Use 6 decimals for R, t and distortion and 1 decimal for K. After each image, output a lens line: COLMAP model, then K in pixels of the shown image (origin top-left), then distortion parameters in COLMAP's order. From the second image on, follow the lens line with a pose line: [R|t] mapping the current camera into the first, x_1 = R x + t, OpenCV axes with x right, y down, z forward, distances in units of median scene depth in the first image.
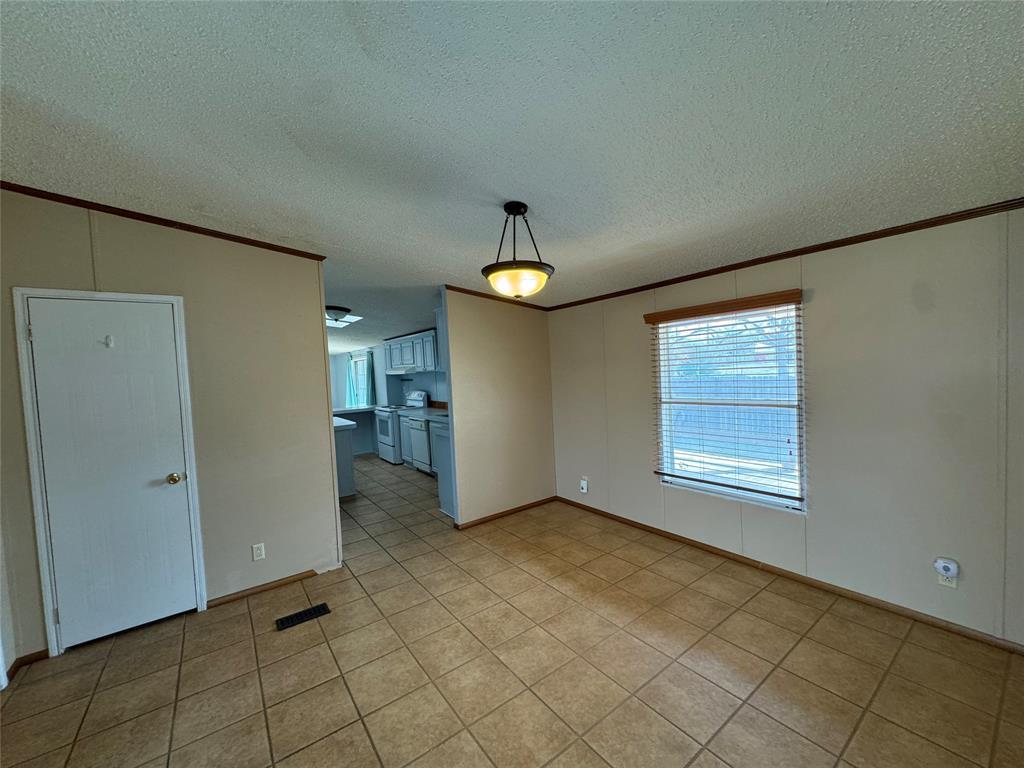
lens RADIAL K [[407.7, 0, 513.6], [0, 407.7, 384.5], [0, 0, 1]] dist [-0.003040, -0.000307]
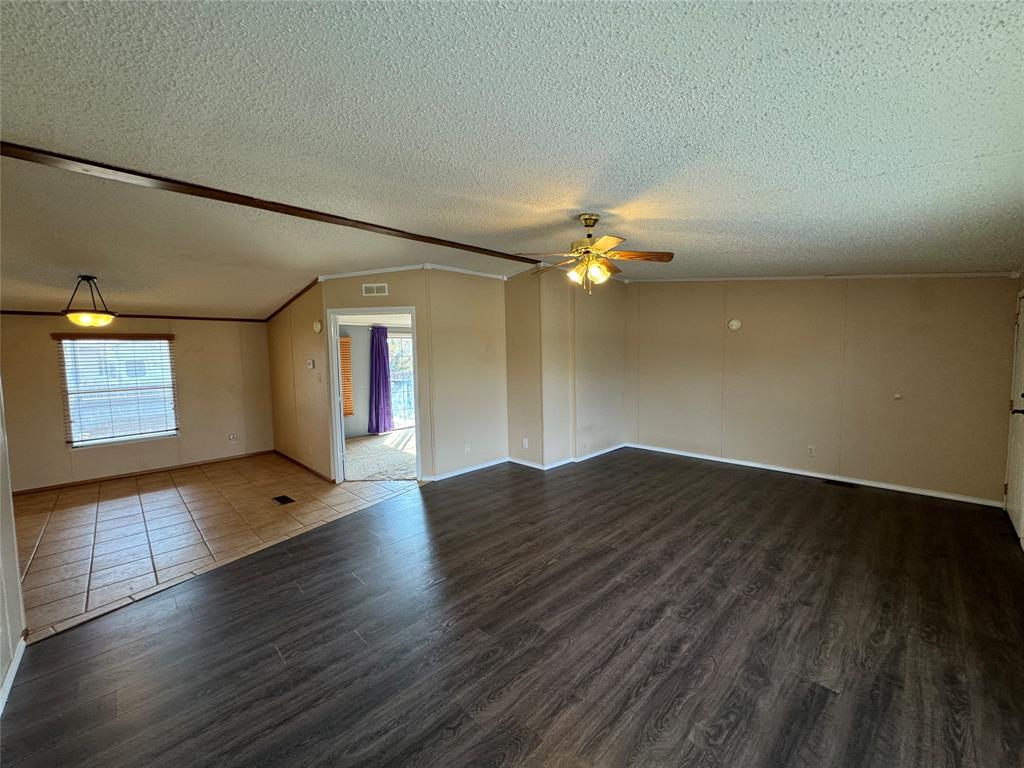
lens RADIAL K [[407.7, 0, 513.6], [0, 407.7, 384.5], [0, 0, 1]] dist [-0.003040, -0.000307]
pose [[-0.147480, -0.016196, 0.988932, -1.660668], [0.068986, 0.997262, 0.026620, 0.102622], [-0.986656, 0.072148, -0.145959, -0.471255]]
